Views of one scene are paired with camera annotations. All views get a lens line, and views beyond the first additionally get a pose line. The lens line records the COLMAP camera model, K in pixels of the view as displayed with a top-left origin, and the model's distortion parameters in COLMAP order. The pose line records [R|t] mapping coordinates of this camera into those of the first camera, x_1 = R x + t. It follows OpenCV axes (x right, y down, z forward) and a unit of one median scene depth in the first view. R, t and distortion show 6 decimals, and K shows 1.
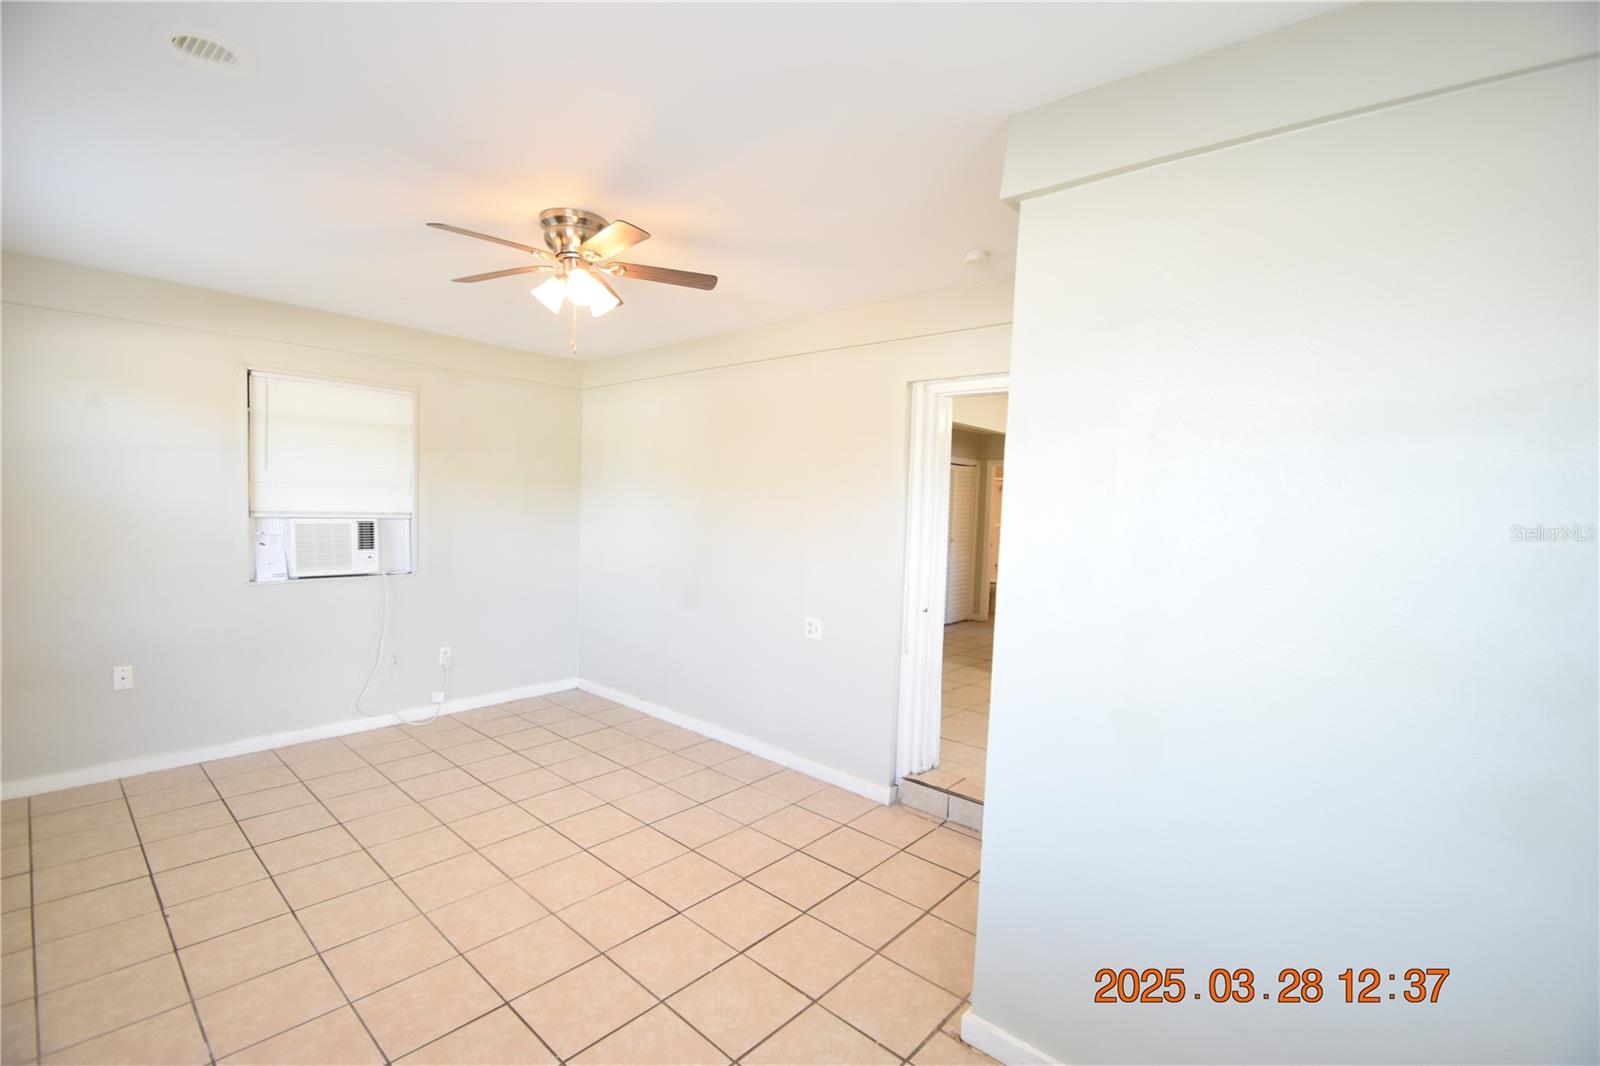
lens RADIAL K [[700.1, 0, 798.2], [0, 700.1, 533.2], [0, 0, 1]] dist [0.003332, -0.010791]
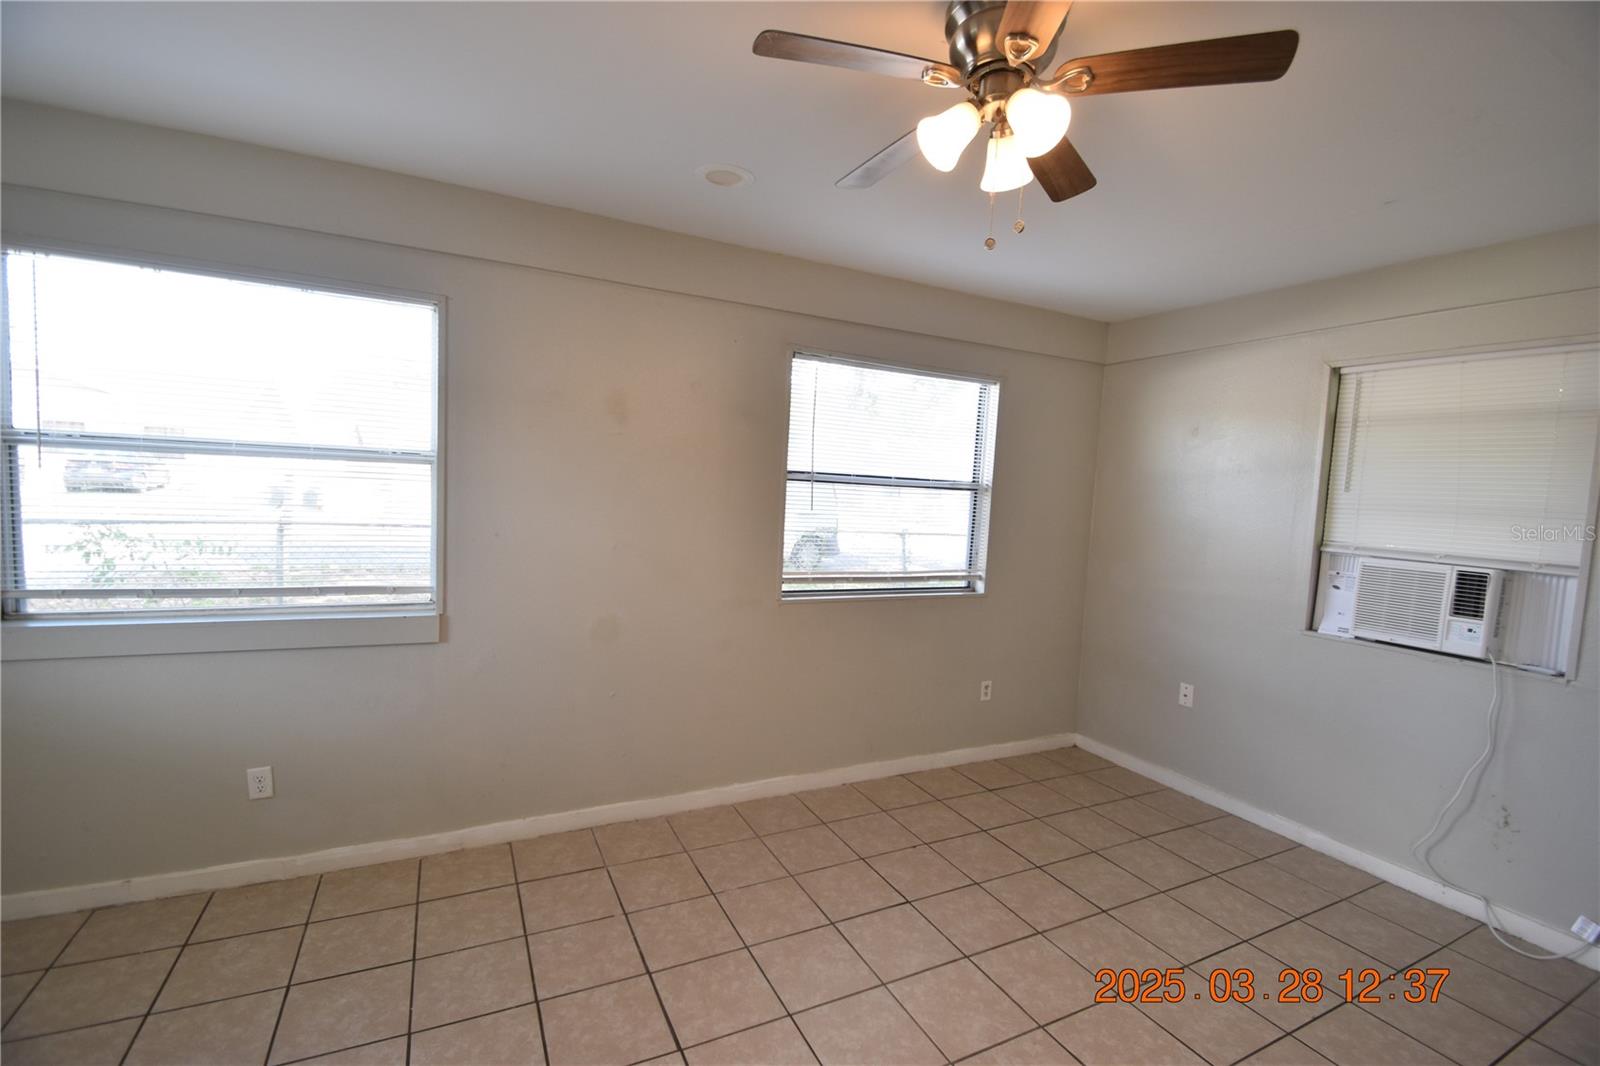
lens RADIAL K [[700.1, 0, 798.4], [0, 700.1, 539.0], [0, 0, 1]] dist [0.003332, -0.010791]
pose [[-0.349352, 0.022251, -0.936727, 0.179065], [-0.102524, 0.992808, 0.061819, -0.024856], [0.931366, 0.117634, -0.344558, 0.709616]]
